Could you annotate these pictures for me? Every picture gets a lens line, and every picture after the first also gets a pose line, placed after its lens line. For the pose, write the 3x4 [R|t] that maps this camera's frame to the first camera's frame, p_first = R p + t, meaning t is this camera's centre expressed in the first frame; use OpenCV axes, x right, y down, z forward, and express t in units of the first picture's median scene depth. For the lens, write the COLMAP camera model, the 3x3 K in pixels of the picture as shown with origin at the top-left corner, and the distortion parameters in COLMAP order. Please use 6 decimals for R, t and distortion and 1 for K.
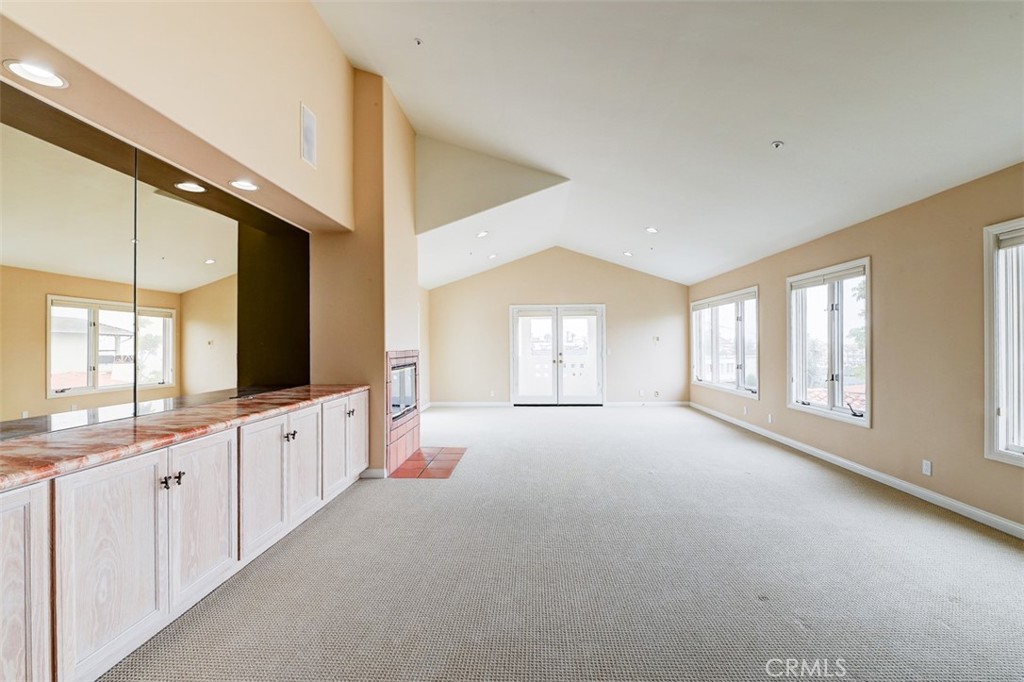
lens RADIAL K [[425.8, 0, 512.0], [0, 425.8, 341.0], [0, 0, 1]] dist [-0.000138, -0.000050]
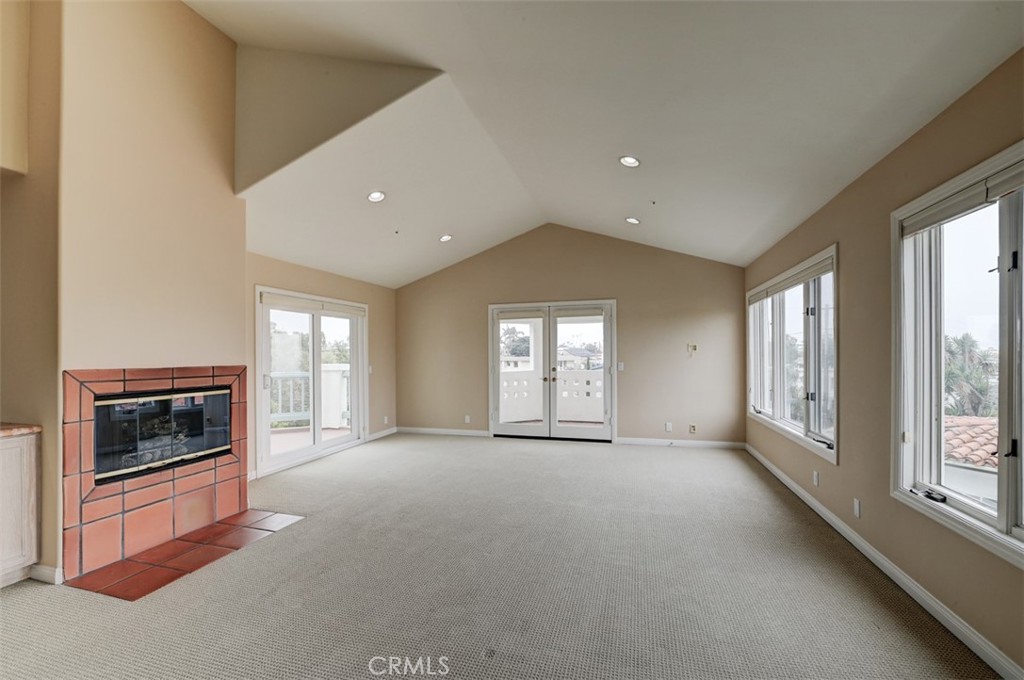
lens RADIAL K [[413.1, 0, 515.6], [0, 413.1, 355.5], [0, 0, 1]] dist [-0.006528, -0.000304]
pose [[0.971205, 0.000047, -0.238243, 0.225131], [0.002301, 0.999951, 0.009578, 0.000188], [0.238232, -0.009850, 0.971158, 0.298588]]
